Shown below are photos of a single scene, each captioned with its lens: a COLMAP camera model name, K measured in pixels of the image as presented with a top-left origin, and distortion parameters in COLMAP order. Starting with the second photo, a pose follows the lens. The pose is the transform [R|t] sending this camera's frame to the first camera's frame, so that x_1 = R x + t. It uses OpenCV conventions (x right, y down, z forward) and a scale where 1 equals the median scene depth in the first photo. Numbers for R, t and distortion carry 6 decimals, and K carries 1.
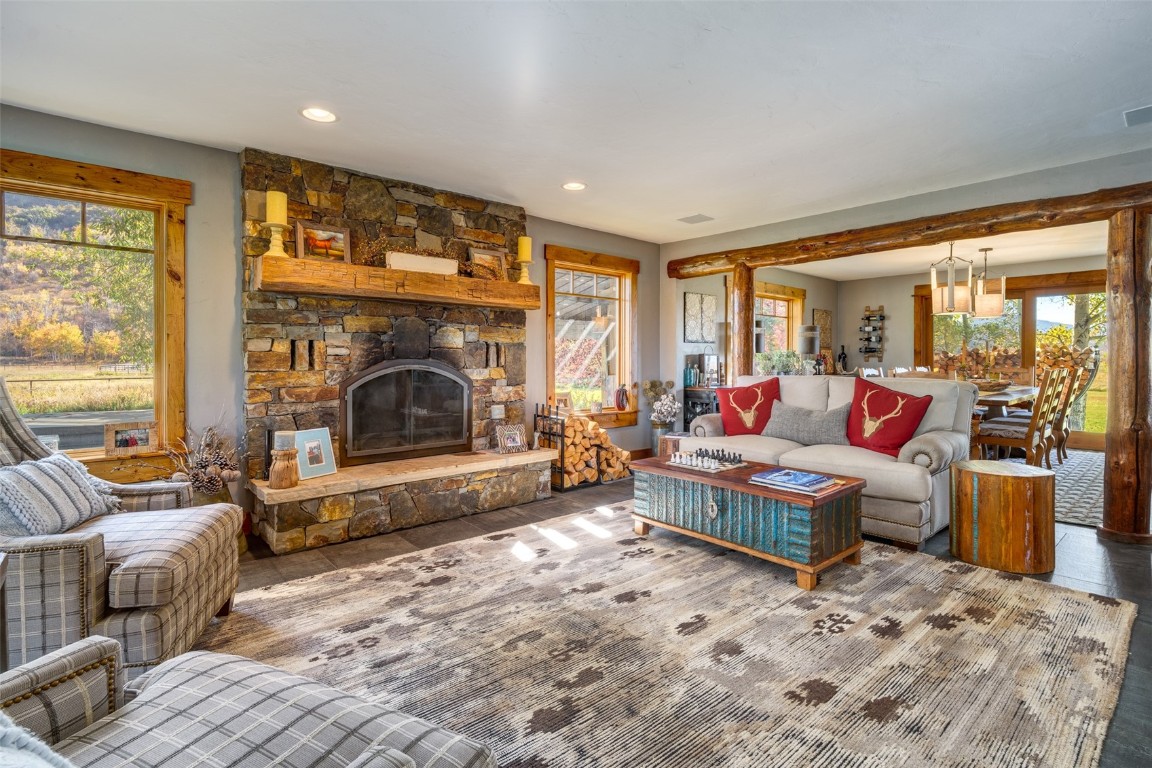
lens RADIAL K [[537.1, 0, 576.2], [0, 537.1, 364.5], [0, 0, 1]] dist [-0.003607, -0.000019]
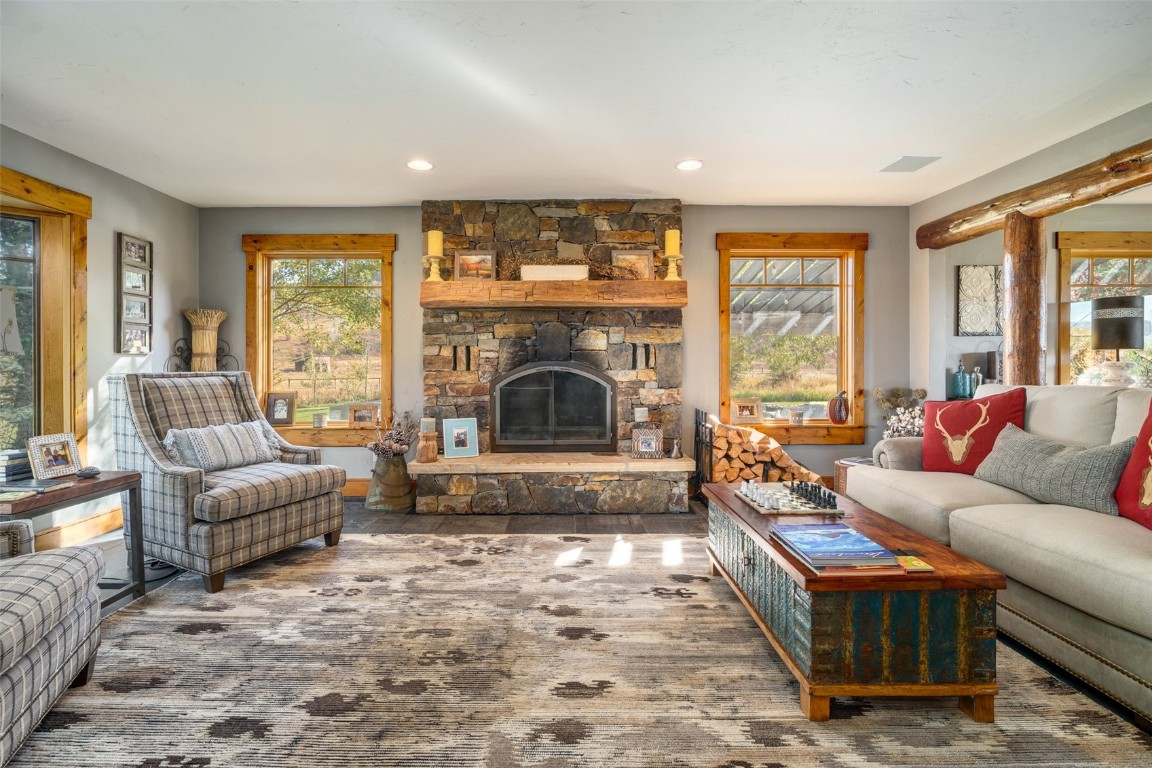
lens RADIAL K [[512.6, 0, 548.1], [0, 512.6, 365.5], [0, 0, 1]] dist [-0.004266, 0.000167]
pose [[0.760453, 0.001233, -0.649392, 0.388597], [-0.002141, 0.999998, -0.000609, -0.000279], [0.649390, 0.001854, 0.760454, 0.217902]]
